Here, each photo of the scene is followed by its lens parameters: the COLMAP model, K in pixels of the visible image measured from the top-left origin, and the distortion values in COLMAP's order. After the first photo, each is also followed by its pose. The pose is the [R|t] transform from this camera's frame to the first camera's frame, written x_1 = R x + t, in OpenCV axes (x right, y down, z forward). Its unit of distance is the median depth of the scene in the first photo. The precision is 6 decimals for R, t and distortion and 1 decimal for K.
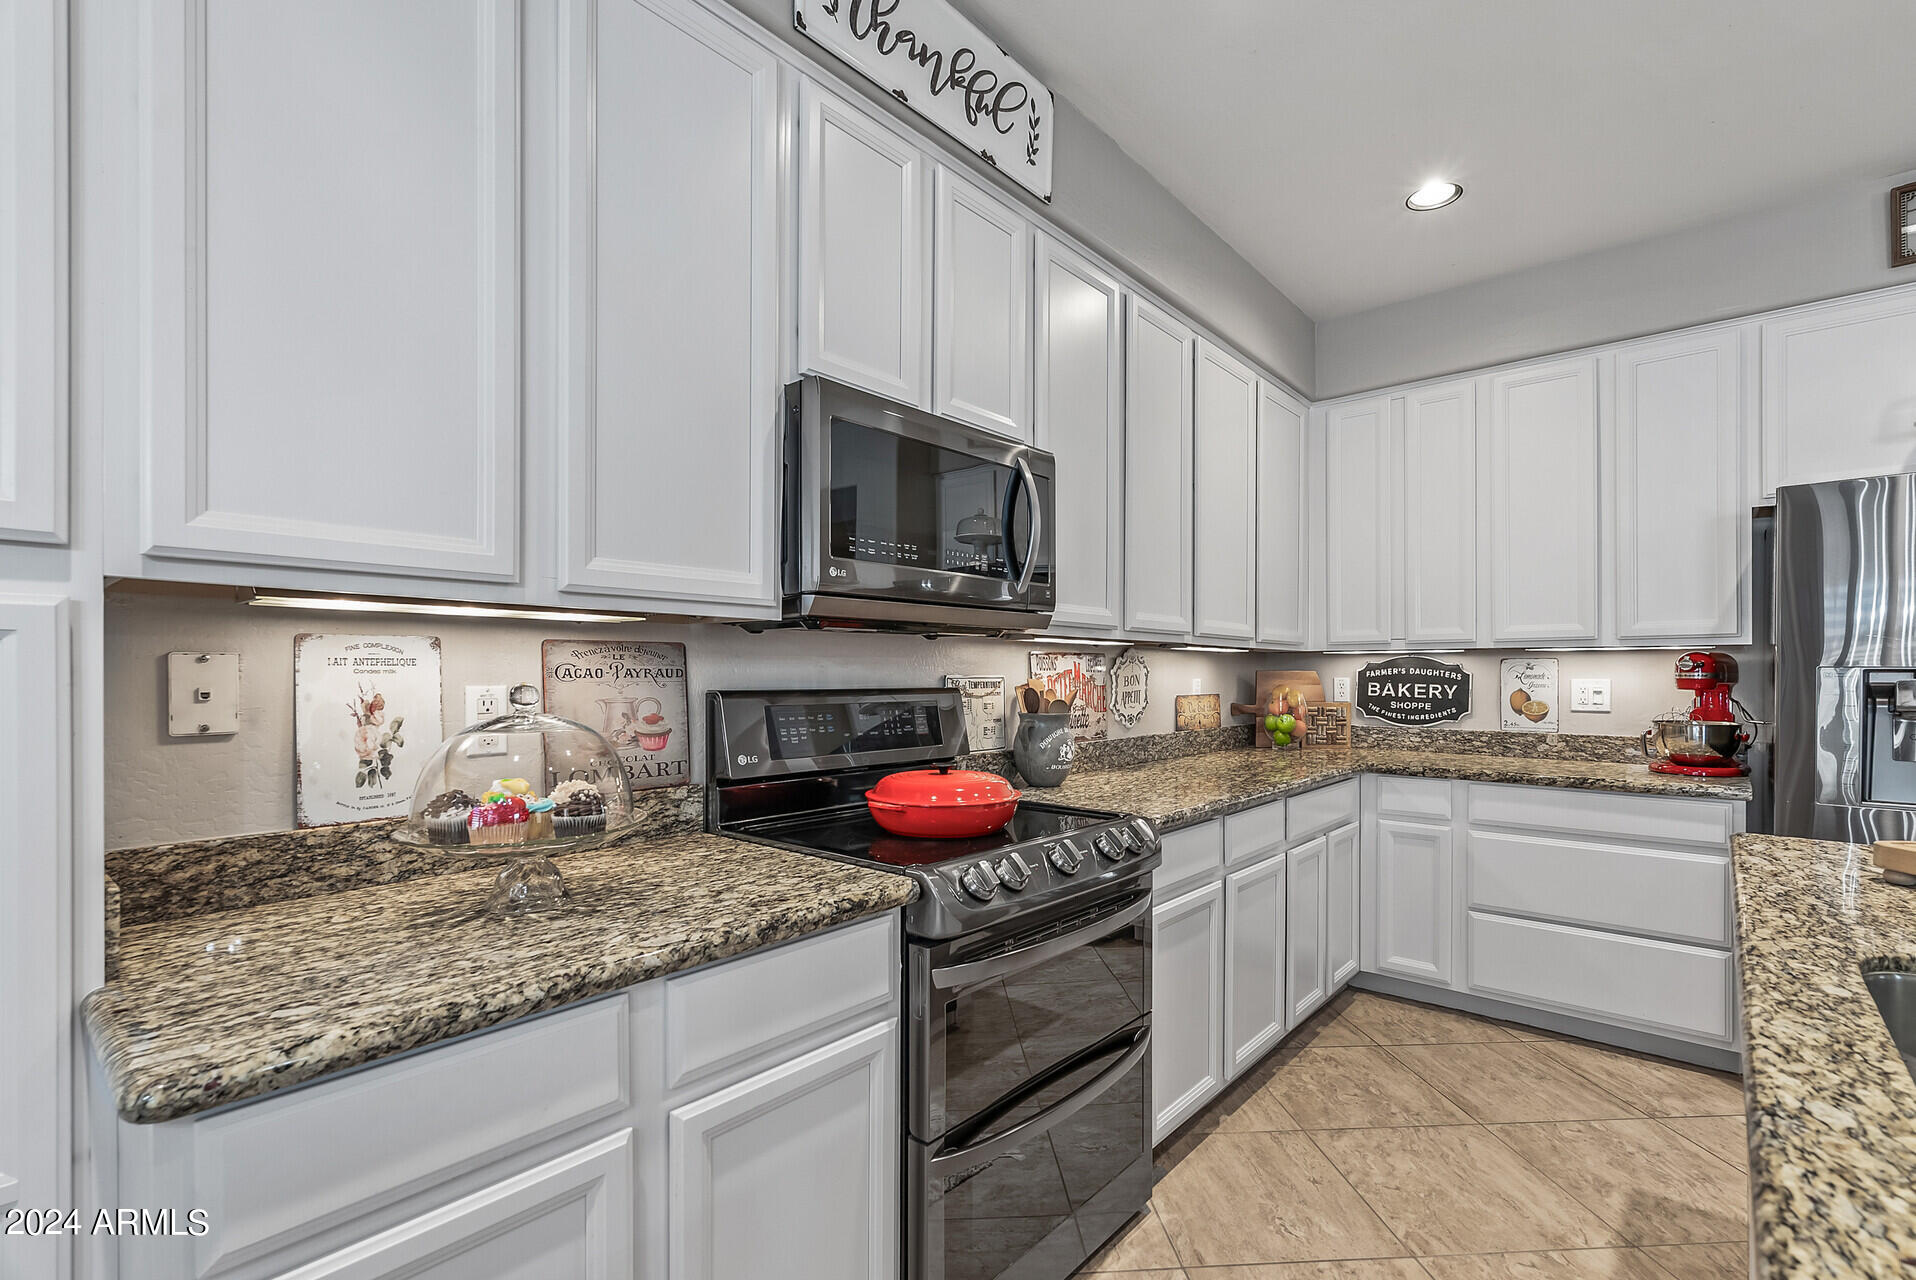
lens RADIAL K [[840.9, 0, 963.3], [0, 840.9, 676.7], [0, 0, 1]] dist [0.002221, 0.000251]
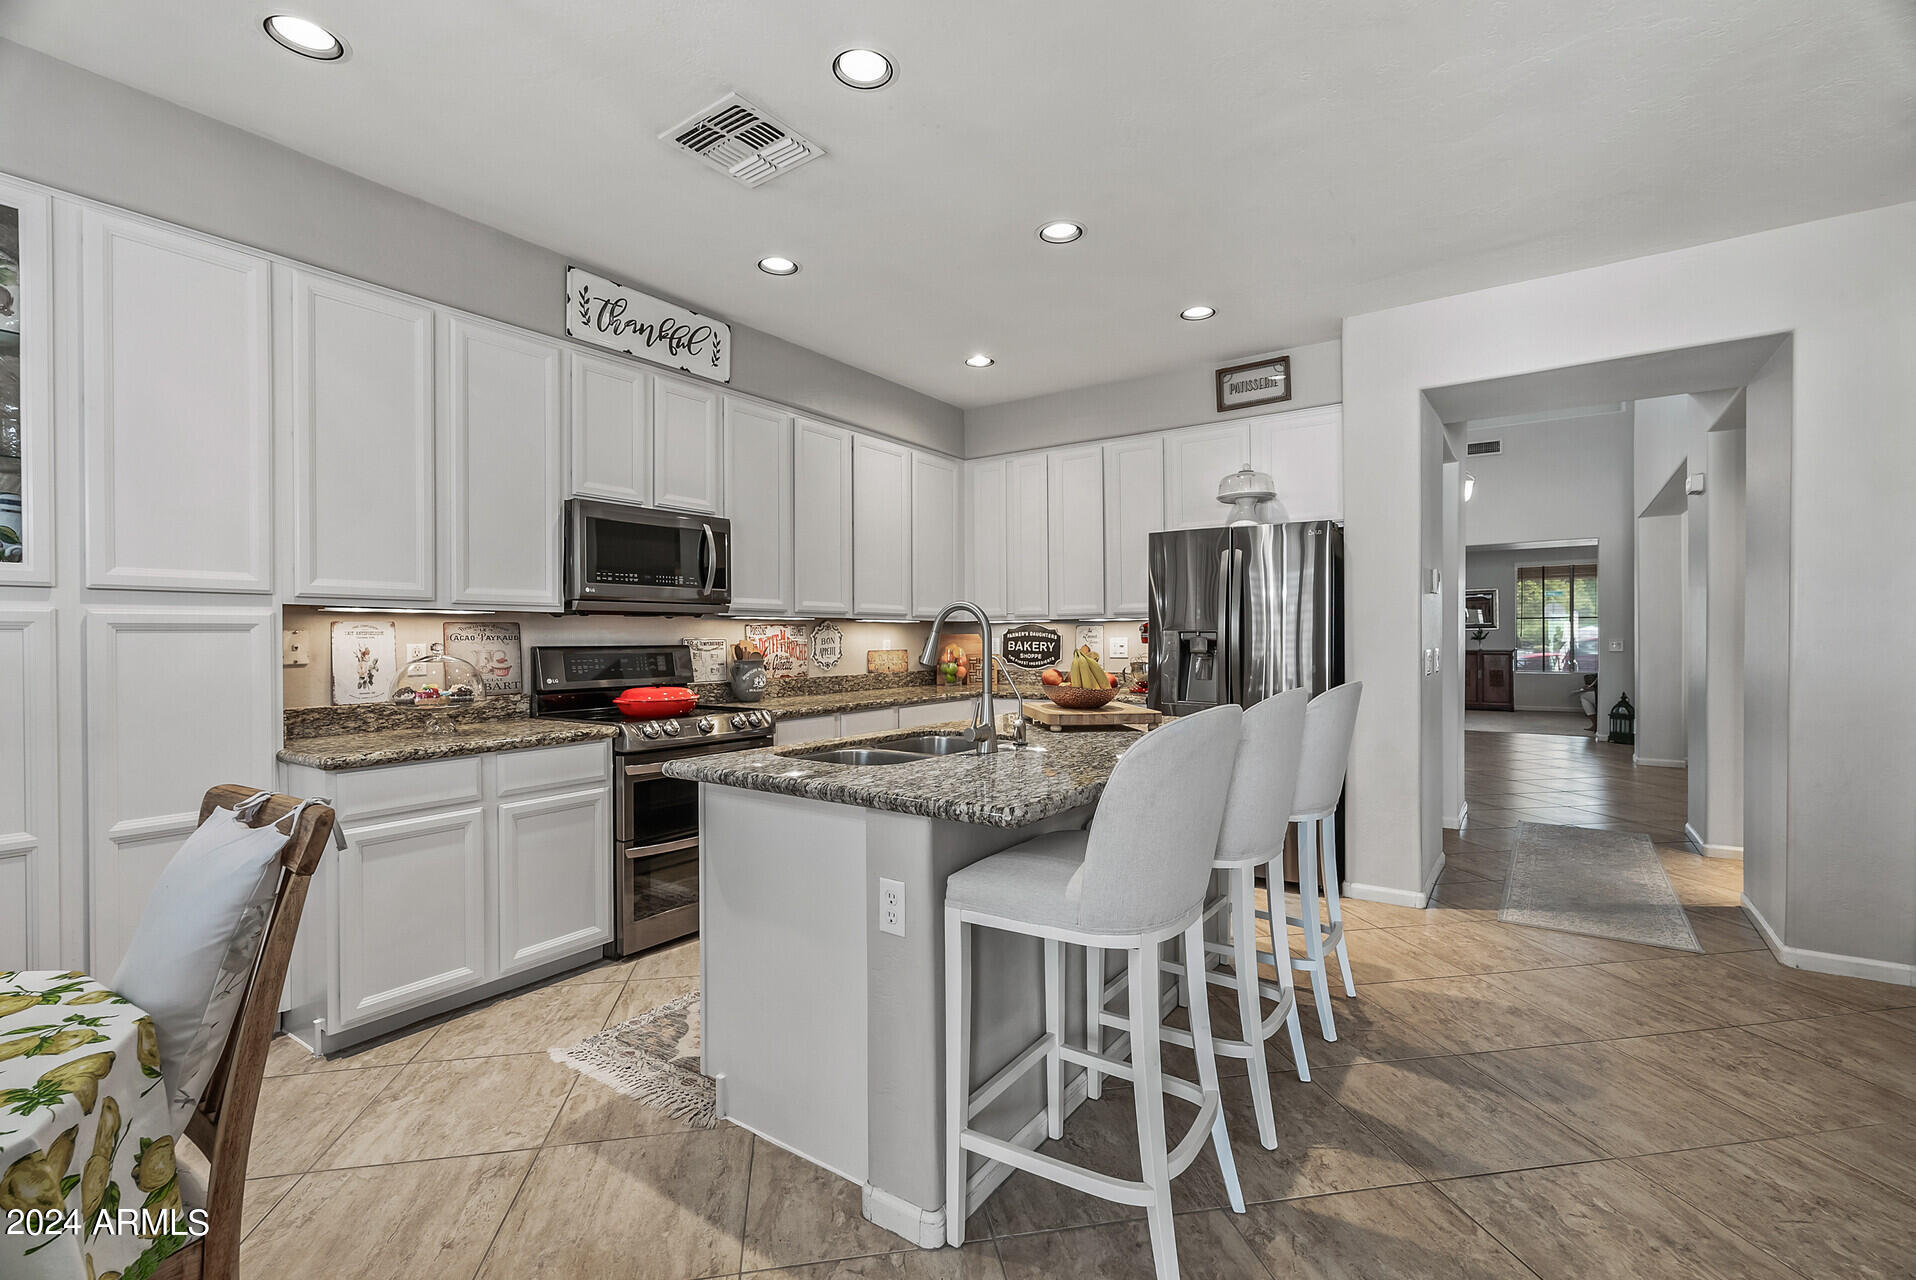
lens RADIAL K [[826.8, 0, 958.0], [0, 826.8, 640.0], [0, 0, 1]] dist [-0.000349, 0.000365]
pose [[0.994580, -0.007836, 0.103679, 0.474759], [0.008050, 0.999966, -0.001640, 0.011979], [-0.103662, 0.002466, 0.994609, -1.000000]]
